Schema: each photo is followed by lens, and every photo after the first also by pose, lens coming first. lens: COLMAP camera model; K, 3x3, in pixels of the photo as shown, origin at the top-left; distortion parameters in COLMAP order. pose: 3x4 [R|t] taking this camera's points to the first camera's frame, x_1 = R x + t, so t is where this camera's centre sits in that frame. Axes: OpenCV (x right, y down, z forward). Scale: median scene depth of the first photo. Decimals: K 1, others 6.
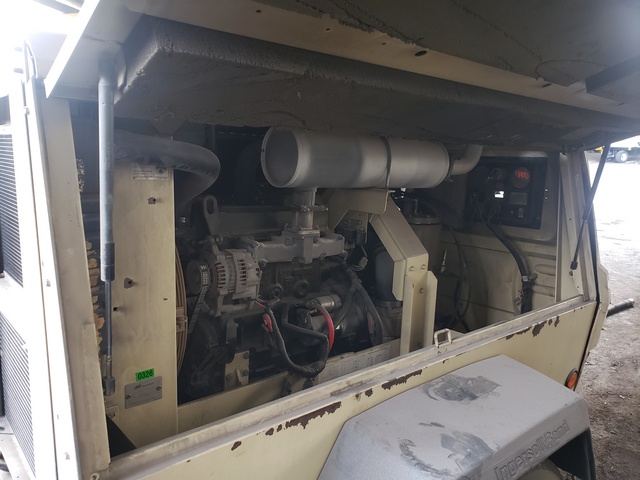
lens RADIAL K [[505.3, 0, 320.0], [0, 505.3, 240.0], [0, 0, 1]] dist [0.005797, 0.001510]
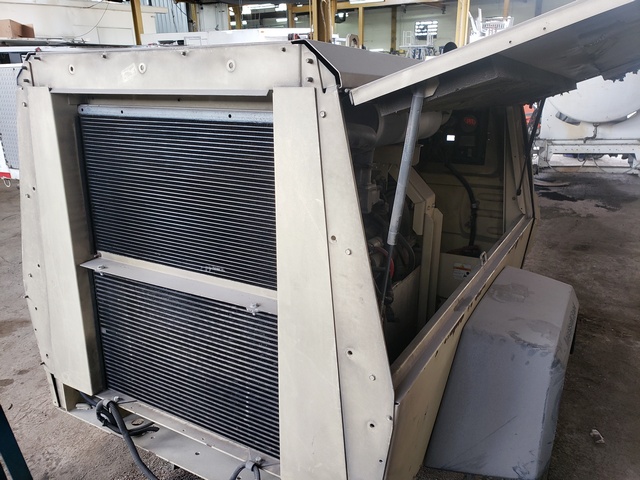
lens RADIAL K [[505.3, 0, 320.0], [0, 505.3, 240.0], [0, 0, 1]] dist [0.005797, 0.001510]
pose [[0.943910, -0.118835, 0.308079, -0.447491], [0.077640, 0.986712, 0.142728, -0.061499], [-0.320947, -0.110804, 0.940593, -0.079515]]
